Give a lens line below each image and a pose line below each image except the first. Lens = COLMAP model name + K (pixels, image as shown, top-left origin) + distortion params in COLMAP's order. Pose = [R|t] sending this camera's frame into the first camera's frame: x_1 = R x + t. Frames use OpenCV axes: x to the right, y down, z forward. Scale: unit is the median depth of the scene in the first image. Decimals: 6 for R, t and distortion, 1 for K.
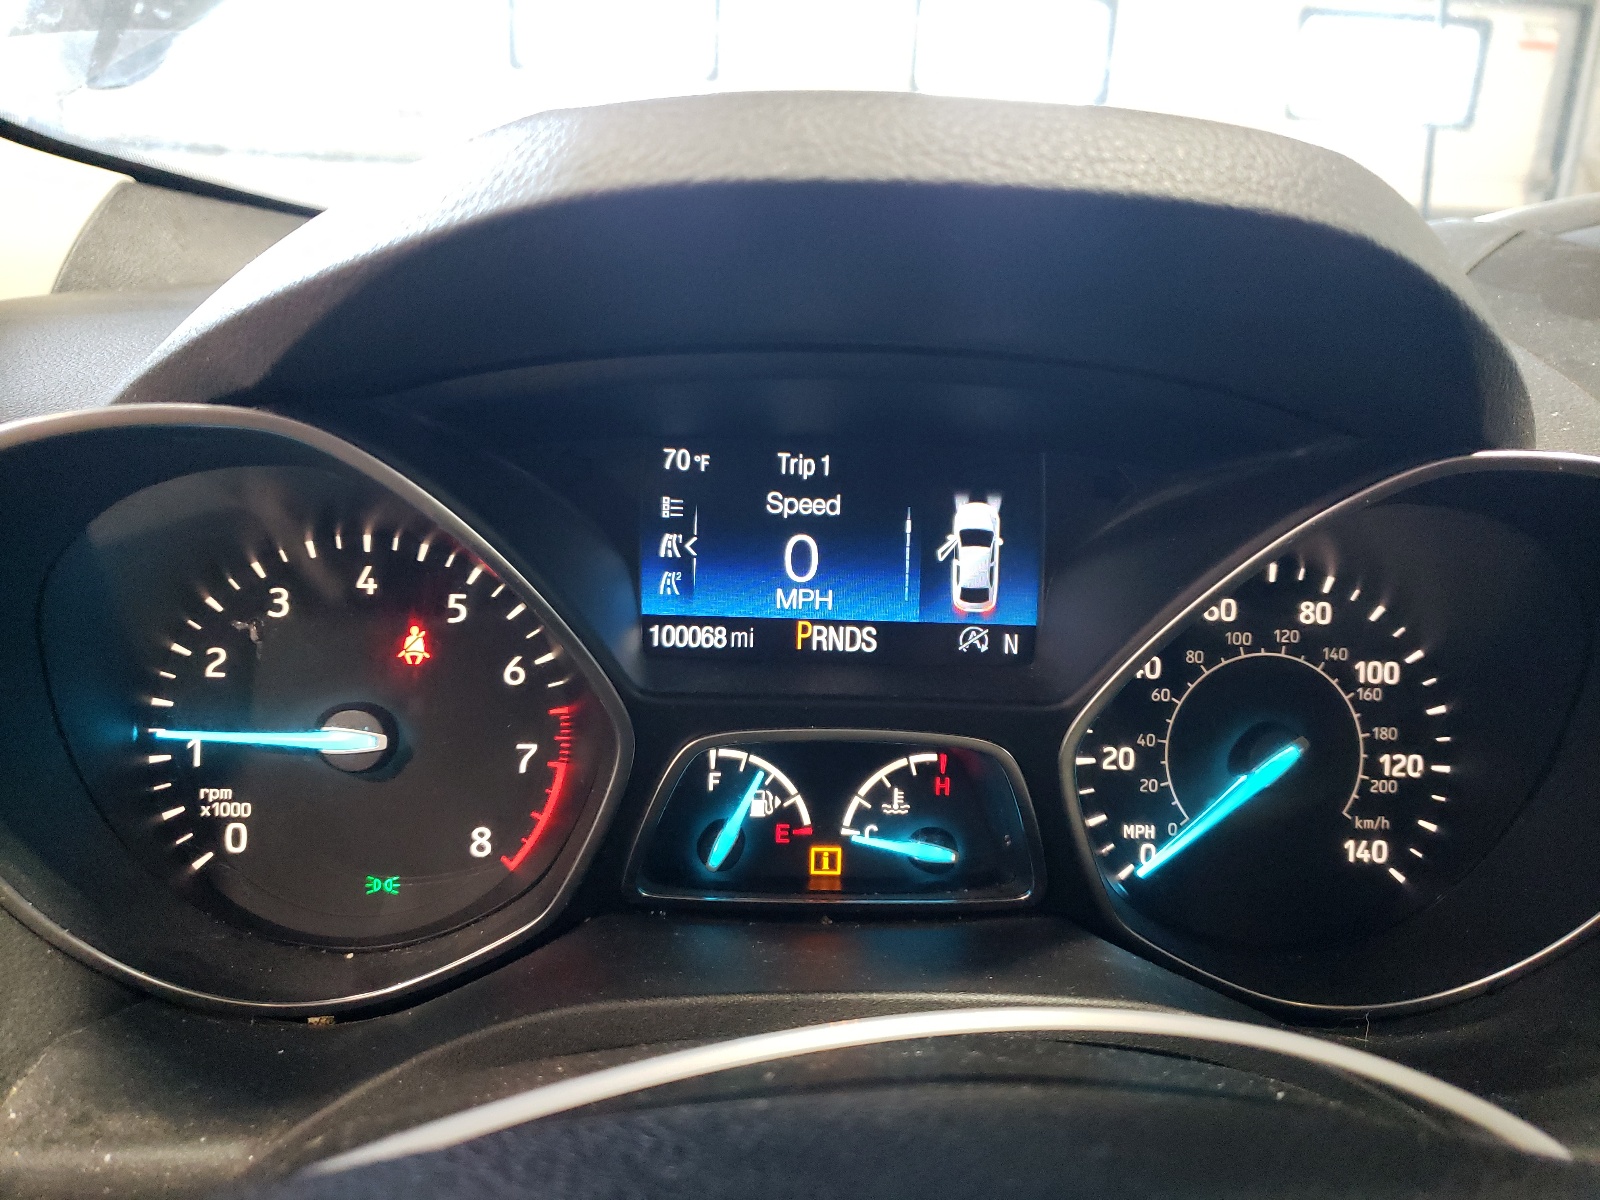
lens RADIAL K [[1427.1, 0, 799.3], [0, 1427.1, 602.3], [0, 0, 1]] dist [-0.010706, -0.005499]
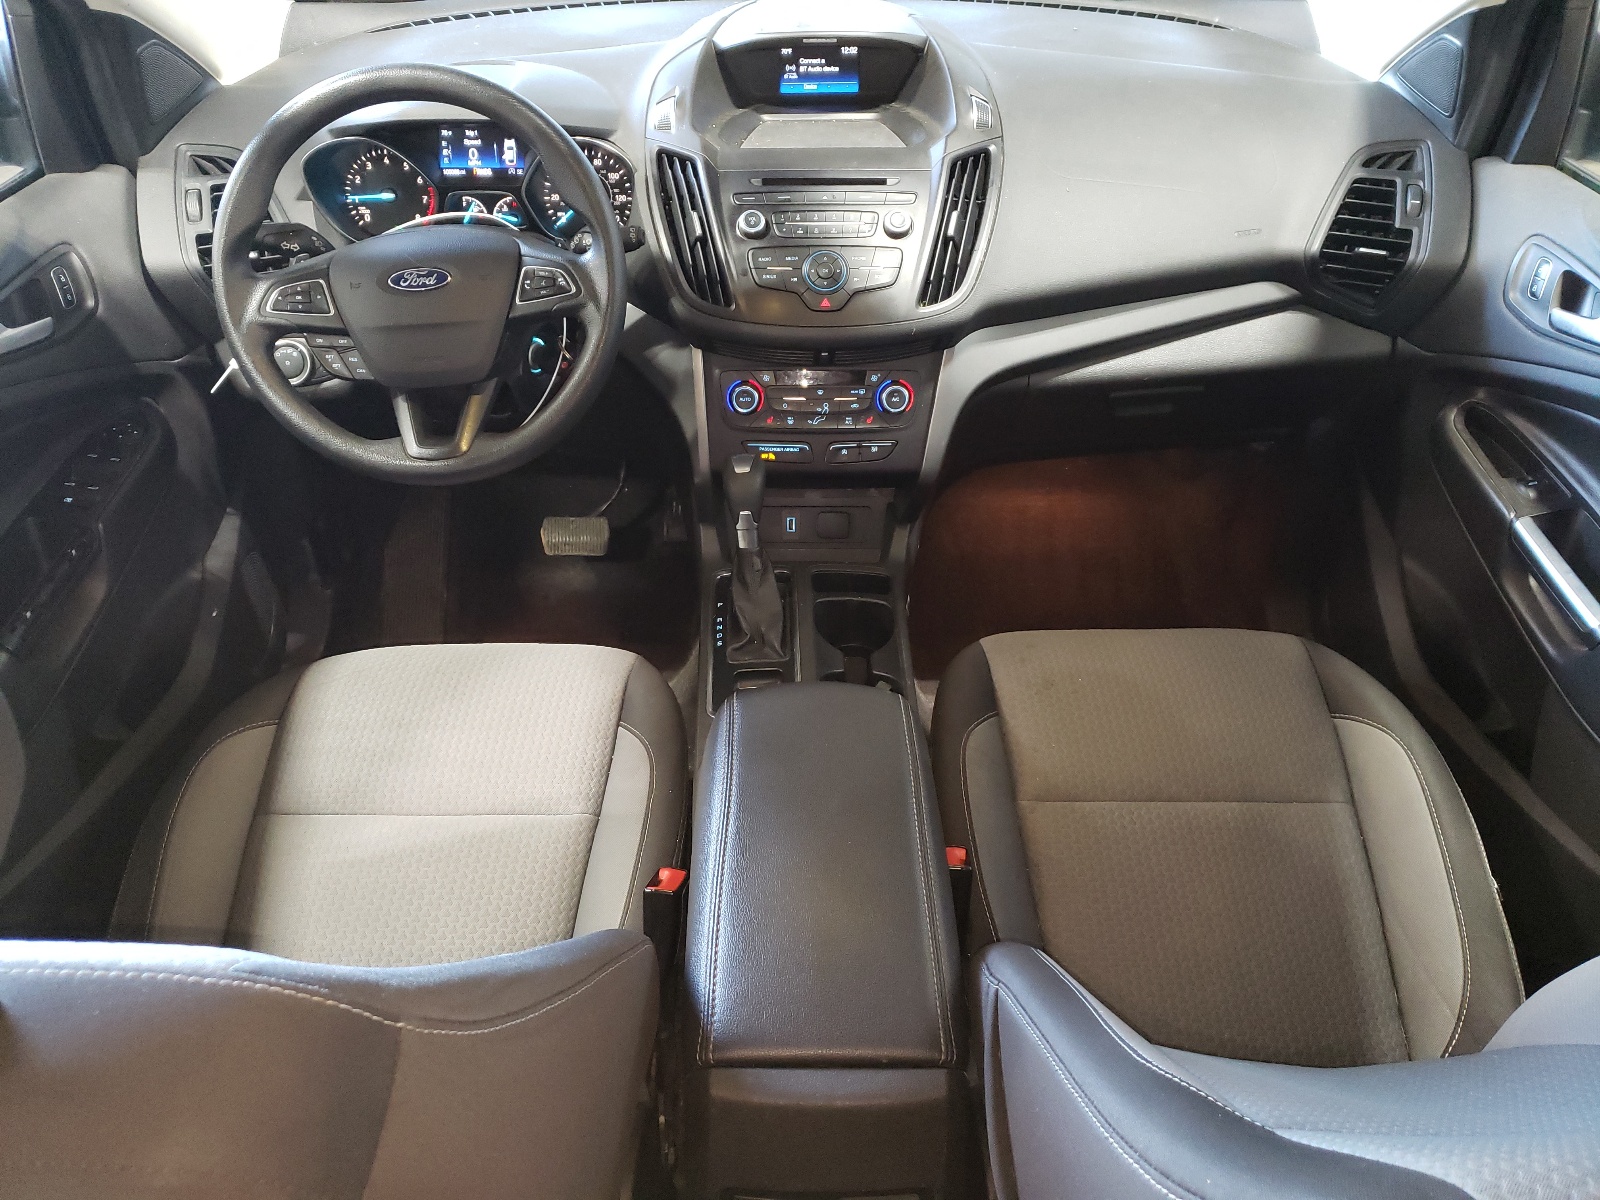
lens RADIAL K [[1219.9, 0, 799.1], [0, 1219.9, 598.5], [0, 0, 1]] dist [-0.007203, -0.001778]
pose [[0.996598, 0.007770, -0.082044, 1.390512], [0.024933, 0.920464, 0.390032, -0.218652], [0.078549, -0.390751, 0.917139, -3.129999]]
